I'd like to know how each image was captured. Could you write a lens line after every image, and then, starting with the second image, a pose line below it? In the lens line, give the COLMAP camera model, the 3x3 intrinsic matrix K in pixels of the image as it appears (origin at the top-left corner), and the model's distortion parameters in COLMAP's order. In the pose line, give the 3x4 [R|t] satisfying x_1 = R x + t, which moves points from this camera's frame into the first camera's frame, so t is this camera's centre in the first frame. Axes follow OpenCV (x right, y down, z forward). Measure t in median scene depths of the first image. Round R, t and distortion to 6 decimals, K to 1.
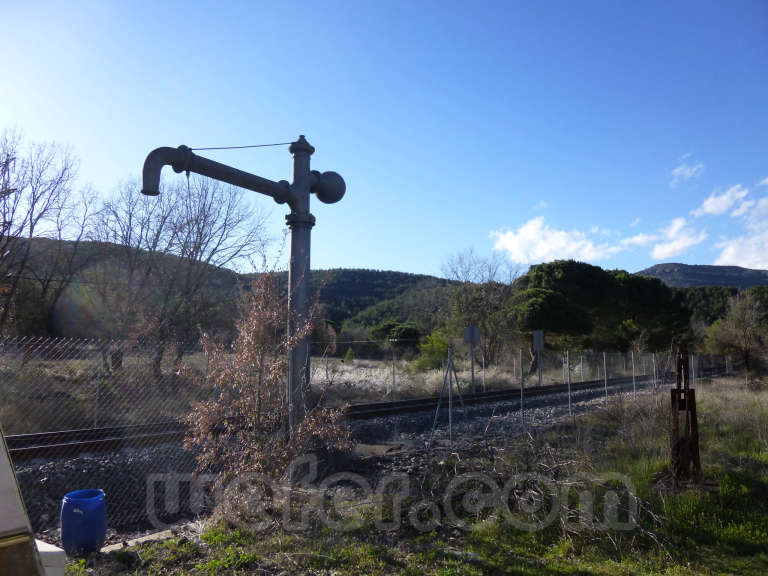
lens RADIAL K [[575.4, 0, 384.0], [0, 575.4, 288.0], [0, 0, 1]] dist [-0.071831, 0.088157]
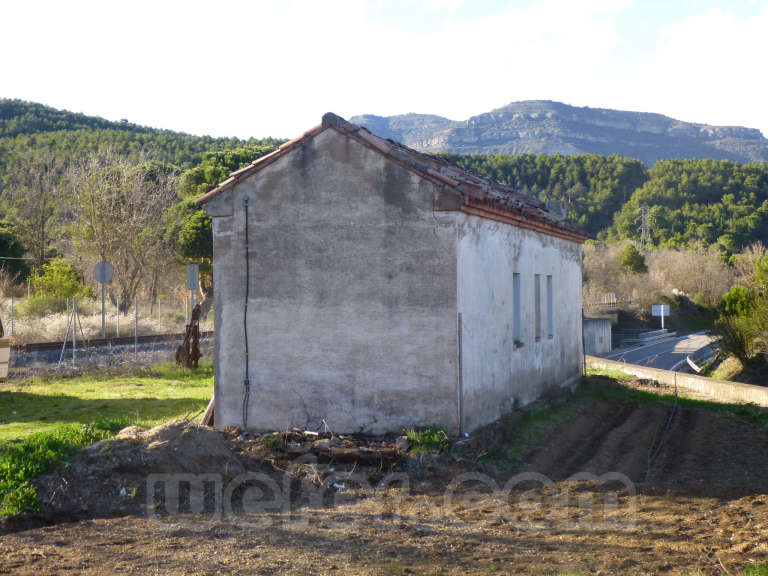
lens RADIAL K [[1287.6, 0, 384.0], [0, 1287.6, 288.0], [0, 0, 1]] dist [-0.040937, -0.136754]
pose [[0.940678, 0.007077, 0.339227, -0.042268], [-0.048512, 0.992316, 0.113822, -0.056133], [-0.335815, -0.123526, 0.933793, -0.387346]]
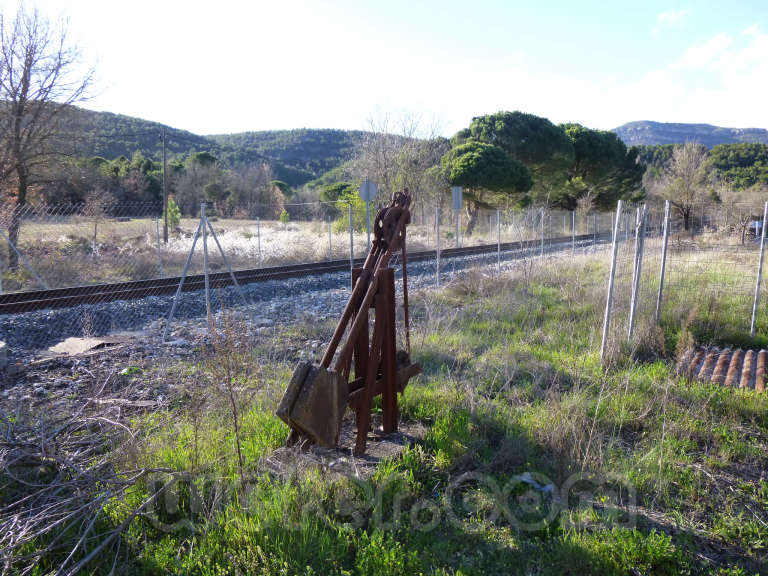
lens RADIAL K [[575.4, 0, 384.0], [0, 575.4, 288.0], [0, 0, 1]] dist [-0.071831, 0.088157]
pose [[0.998540, -0.022060, 0.049317, 0.056370], [0.009771, 0.971525, 0.236736, 0.007534], [-0.053135, -0.235908, 0.970322, 0.046633]]
